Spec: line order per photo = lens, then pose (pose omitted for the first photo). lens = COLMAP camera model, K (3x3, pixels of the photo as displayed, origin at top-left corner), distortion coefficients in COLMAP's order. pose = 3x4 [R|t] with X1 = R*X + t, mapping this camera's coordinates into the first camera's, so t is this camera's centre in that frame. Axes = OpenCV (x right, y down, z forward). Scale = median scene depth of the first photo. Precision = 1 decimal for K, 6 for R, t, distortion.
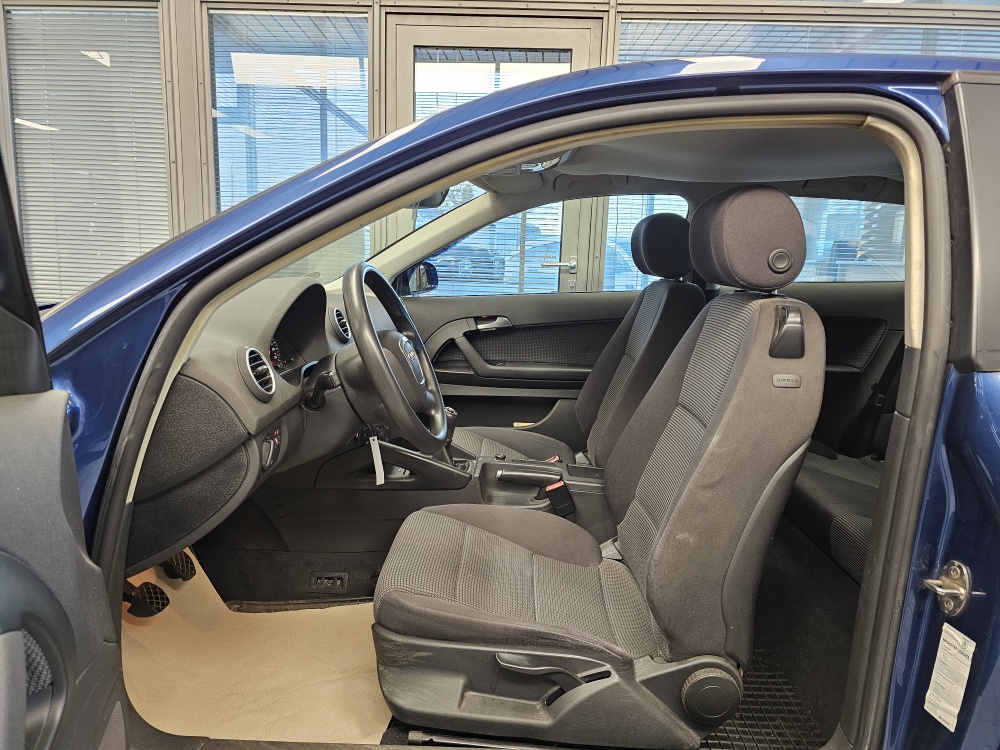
lens RADIAL K [[666.3, 0, 497.8], [0, 666.3, 367.7], [0, 0, 1]] dist [0.027127, -0.003091]
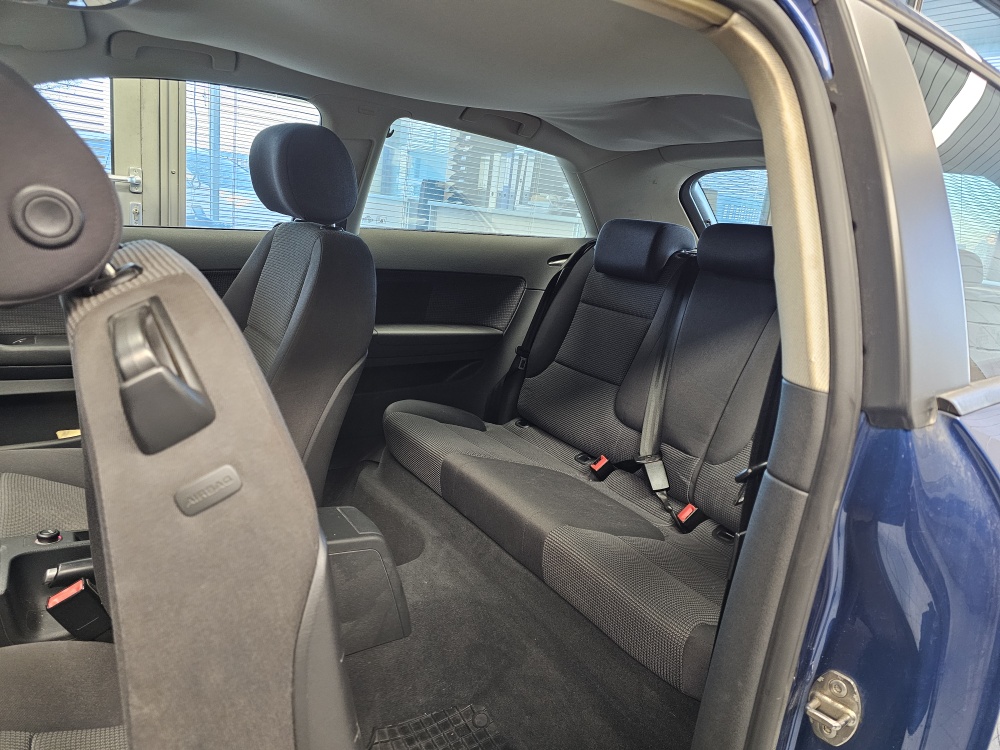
lens RADIAL K [[663.0, 0, 500.8], [0, 663.0, 377.1], [0, 0, 1]] dist [0.064814, -0.000262]
pose [[0.806580, -0.077183, 0.586064, -0.017280], [0.004127, 0.992150, 0.124984, -0.071794], [-0.591110, -0.098391, 0.800567, 0.366340]]
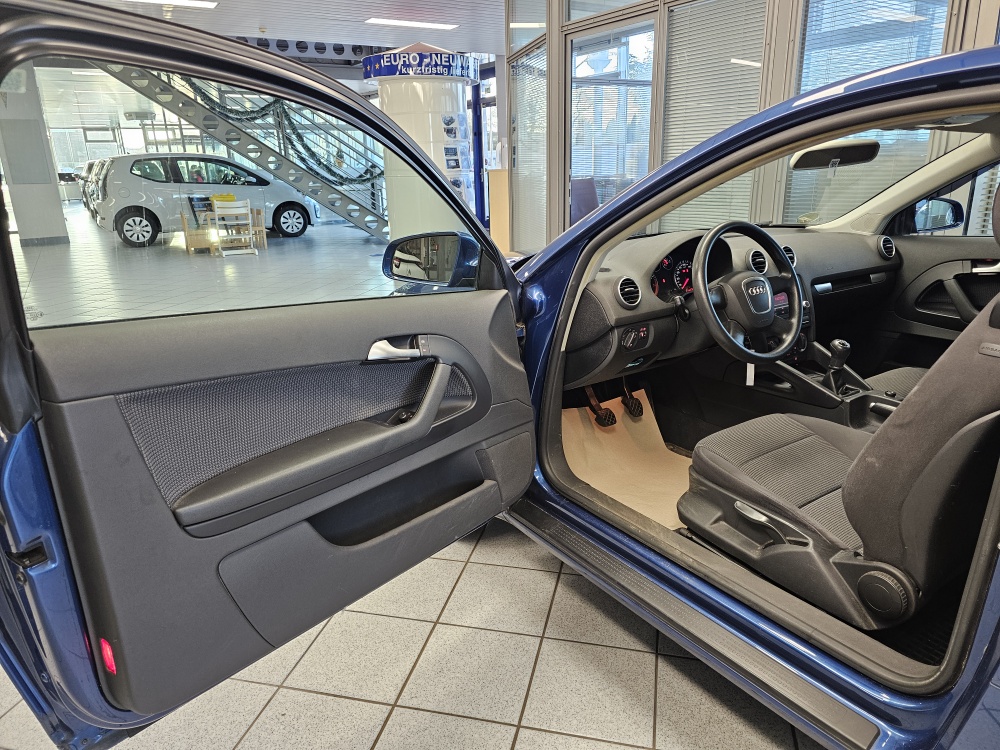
lens RADIAL K [[670.5, 0, 516.3], [0, 670.5, 370.5], [0, 0, 1]] dist [0.060286, -0.049249]
pose [[0.596373, 0.195376, -0.778567, 0.549279], [-0.092520, 0.980193, 0.175104, -0.045548], [0.797358, -0.032394, 0.602637, -0.180808]]
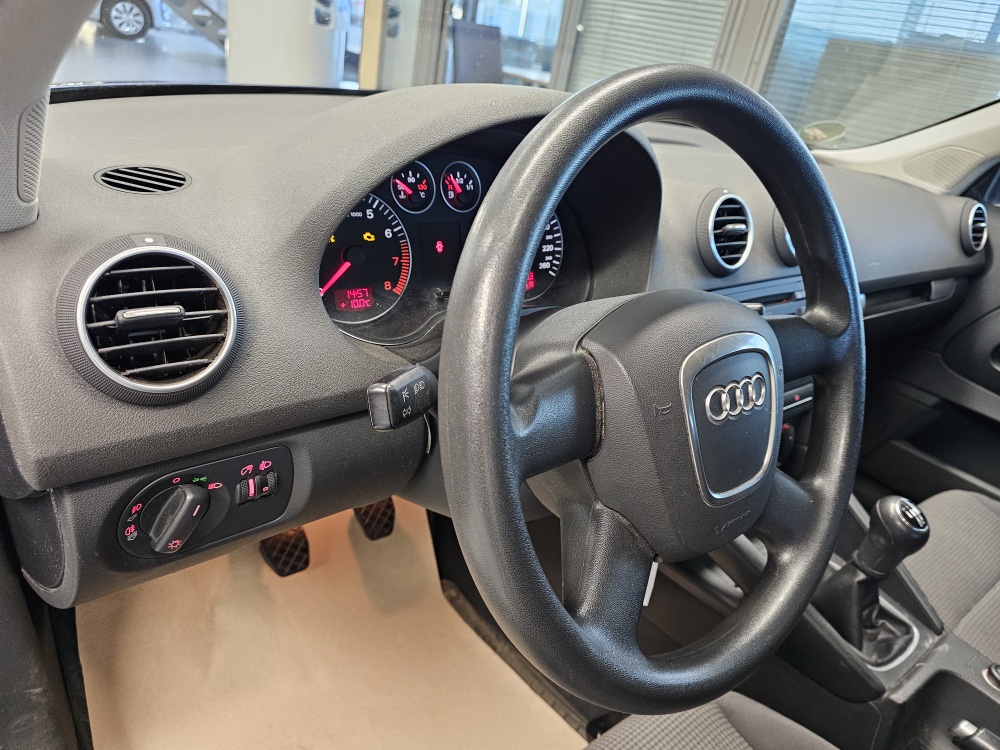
lens RADIAL K [[670.5, 0, 505.9], [0, 670.5, 376.9], [0, 0, 1]] dist [0.060286, -0.049249]
pose [[0.645041, 0.417236, -0.640185, -0.001539], [-0.267689, 0.908069, 0.322108, -0.083729], [0.715727, -0.036403, 0.697431, 0.567336]]
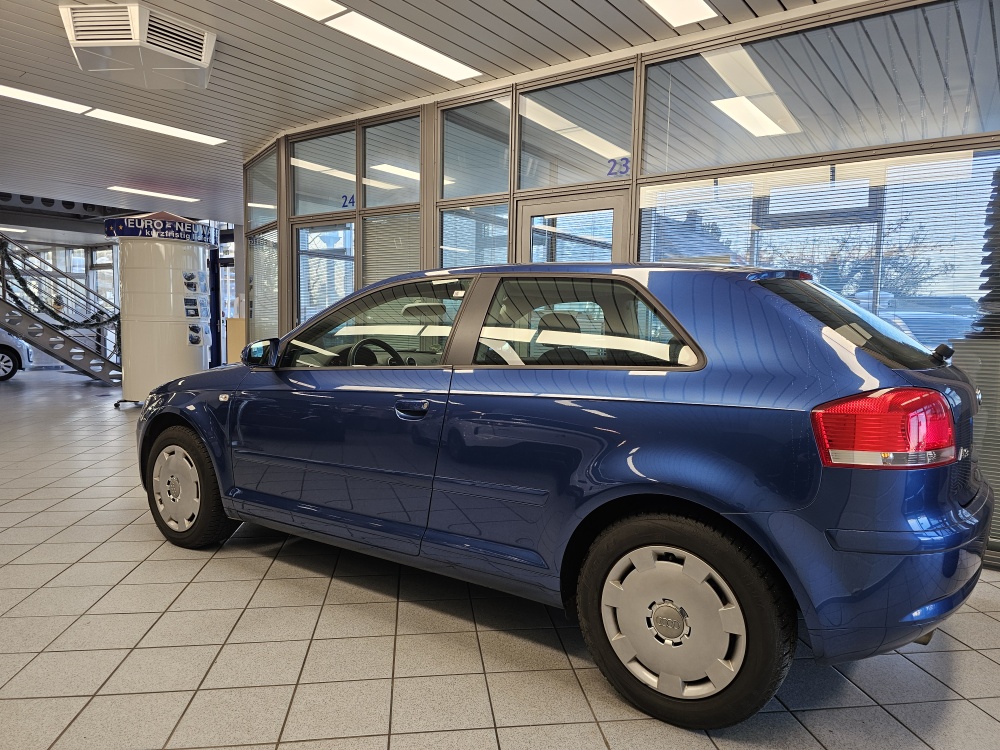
lens RADIAL K [[670.5, 0, 509.5], [0, 670.5, 382.8], [0, 0, 1]] dist [0.060286, -0.049249]
pose [[0.840909, 0.032345, -0.540209, 1.385297], [-0.083313, 0.994050, -0.070170, 0.132248], [0.534725, 0.104013, 0.838600, -0.763423]]
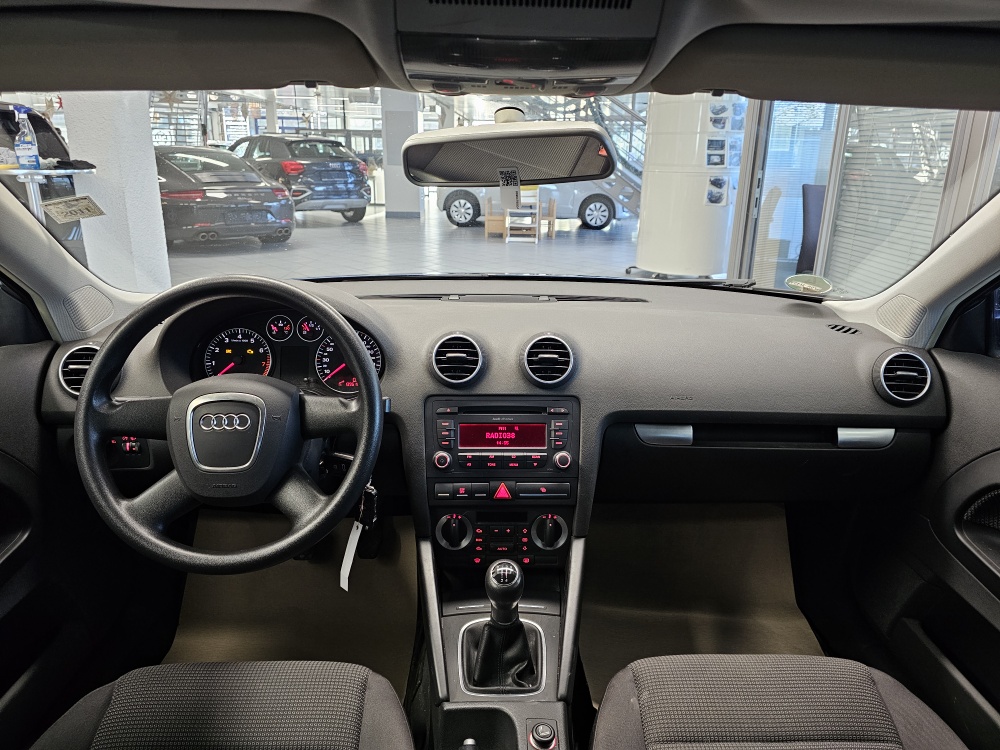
lens RADIAL K [[670.5, 0, 498.8], [0, 670.5, 360.1], [0, 0, 1]] dist [0.060286, -0.049249]
pose [[0.047753, 0.259052, -0.964682, 0.415012], [-0.177078, 0.952682, 0.247064, -0.237221], [0.983038, 0.159026, 0.091366, 0.970734]]
